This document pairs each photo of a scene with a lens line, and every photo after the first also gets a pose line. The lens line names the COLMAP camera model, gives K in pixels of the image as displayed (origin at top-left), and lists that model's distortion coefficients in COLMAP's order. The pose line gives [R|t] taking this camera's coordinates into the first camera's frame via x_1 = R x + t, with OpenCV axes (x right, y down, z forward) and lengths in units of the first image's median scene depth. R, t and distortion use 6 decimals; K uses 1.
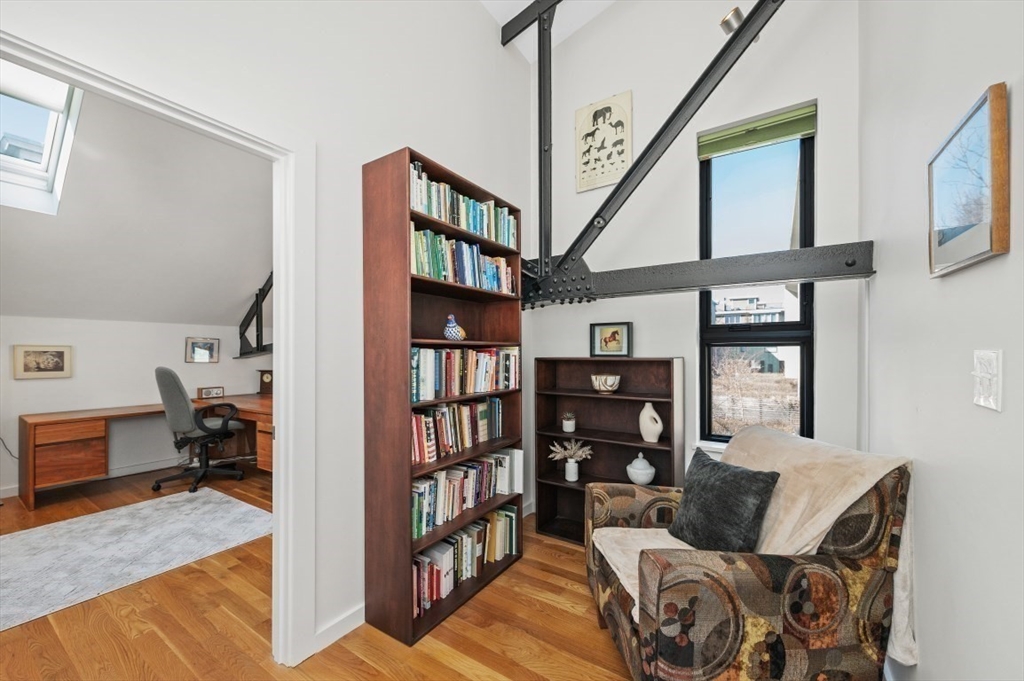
lens RADIAL K [[407.5, 0, 504.5], [0, 407.5, 361.1], [0, 0, 1]] dist [0.008261, -0.003003]
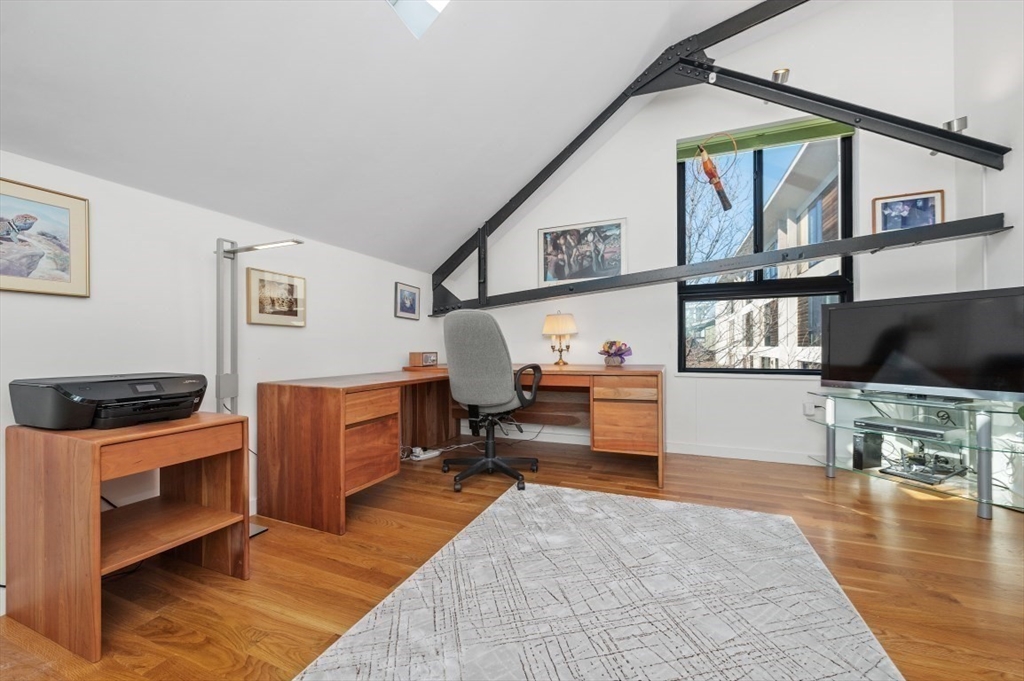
lens RADIAL K [[407.5, 0, 504.1], [0, 407.5, 353.0], [0, 0, 1]] dist [0.008261, -0.003003]
pose [[0.980346, -0.007904, 0.197129, -0.914712], [0.009547, 0.999927, -0.007384, 0.092360], [-0.197057, 0.009121, 0.980350, 0.322712]]
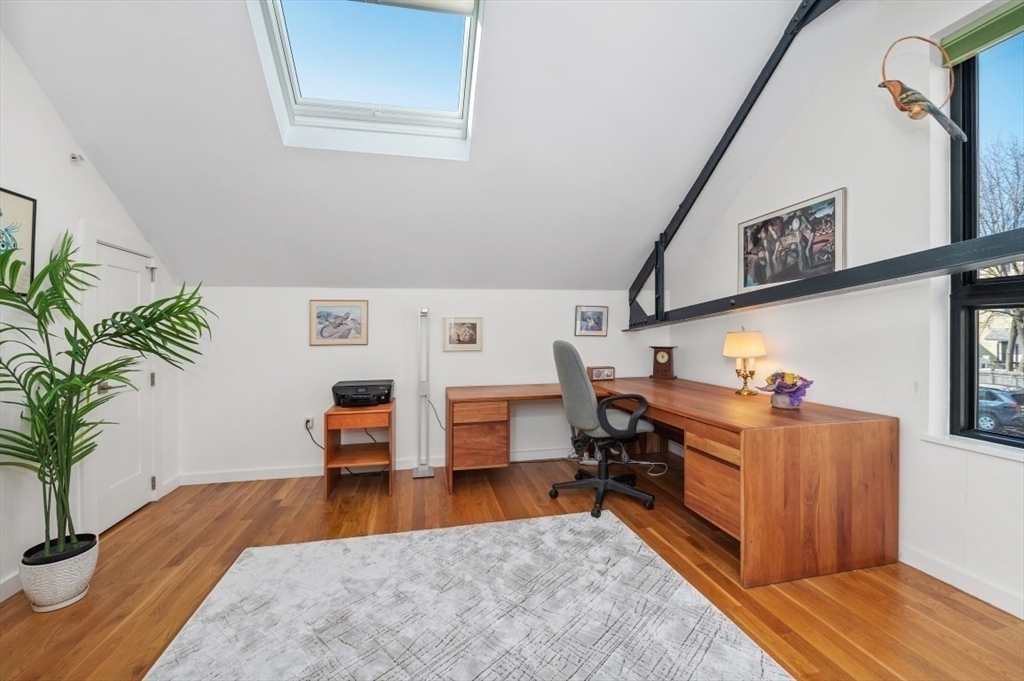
lens RADIAL K [[407.5, 0, 502.8], [0, 407.5, 333.1], [0, 0, 1]] dist [0.008261, -0.003003]
pose [[0.715193, -0.002681, -0.698922, -0.375928], [-0.005747, 0.999936, -0.009716, 0.008513], [0.698904, 0.010966, 0.715132, 0.372201]]
